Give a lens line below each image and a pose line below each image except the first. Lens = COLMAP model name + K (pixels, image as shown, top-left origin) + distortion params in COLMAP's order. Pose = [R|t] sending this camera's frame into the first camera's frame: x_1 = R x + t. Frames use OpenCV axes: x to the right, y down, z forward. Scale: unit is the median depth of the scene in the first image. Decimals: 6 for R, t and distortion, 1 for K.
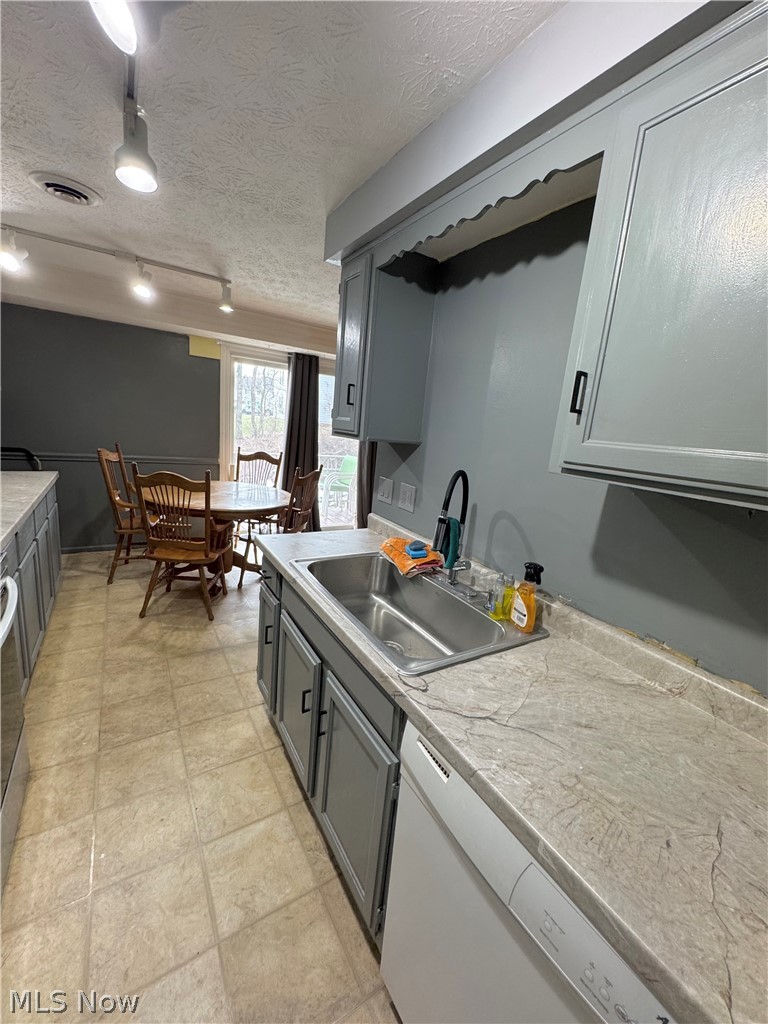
lens RADIAL K [[411.2, 0, 385.6], [0, 411.2, 511.0], [0, 0, 1]] dist [-0.003150, 0.000722]
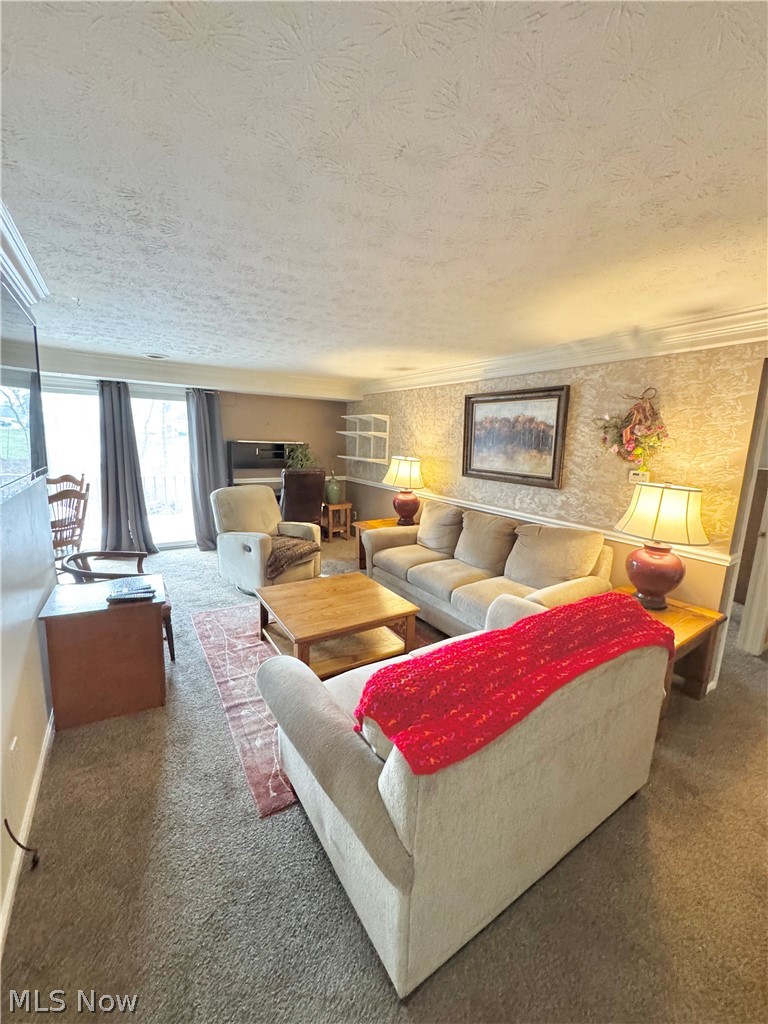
lens RADIAL K [[411.2, 0, 385.6], [0, 411.2, 507.5], [0, 0, 1]] dist [-0.003150, 0.000722]
pose [[0.998274, -0.058697, -0.001954, 0.900400], [0.058551, 0.997281, -0.044747, 0.065144], [0.004576, 0.044556, 0.998996, -0.085726]]
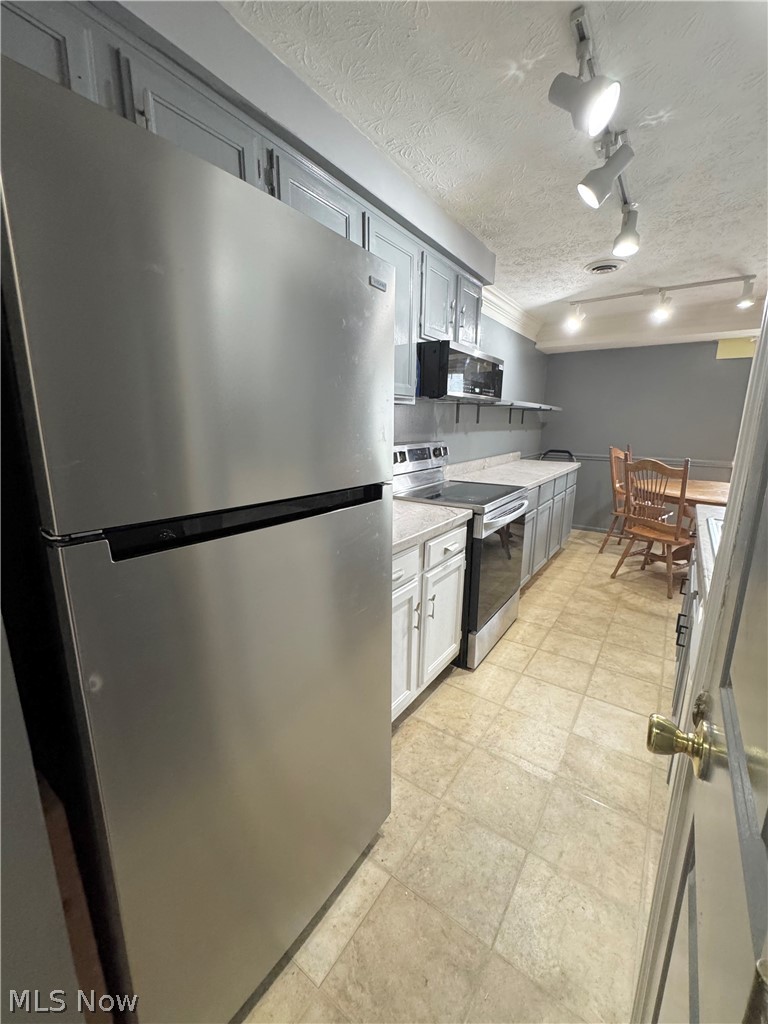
lens RADIAL K [[411.2, 0, 386.6], [0, 411.2, 510.6], [0, 0, 1]] dist [-0.003150, 0.000722]
pose [[0.382875, 0.109504, -0.917287, 0.305125], [-0.166961, 0.984801, 0.047874, 0.129399], [0.908587, 0.134821, 0.395338, -0.163528]]
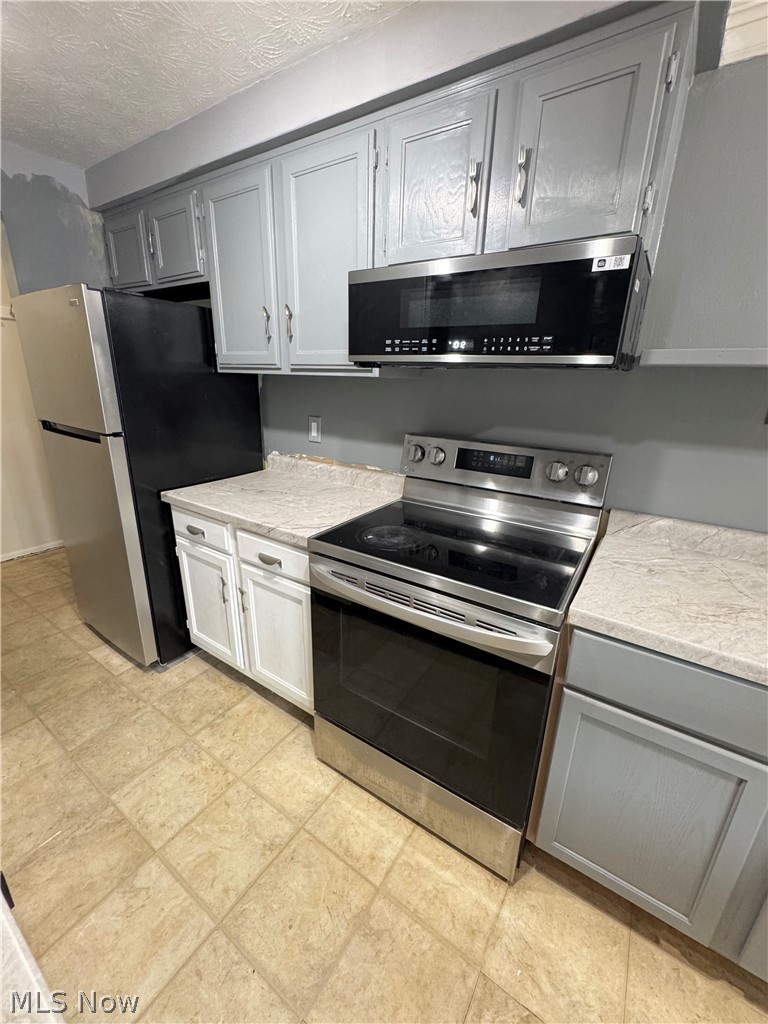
lens RADIAL K [[411.2, 0, 385.5], [0, 411.2, 511.3], [0, 0, 1]] dist [-0.003150, 0.000722]
pose [[-0.904700, 0.016595, -0.425727, -0.240028], [-0.194831, 0.872526, 0.448040, -0.157782], [0.378893, 0.488286, -0.786140, 0.771046]]
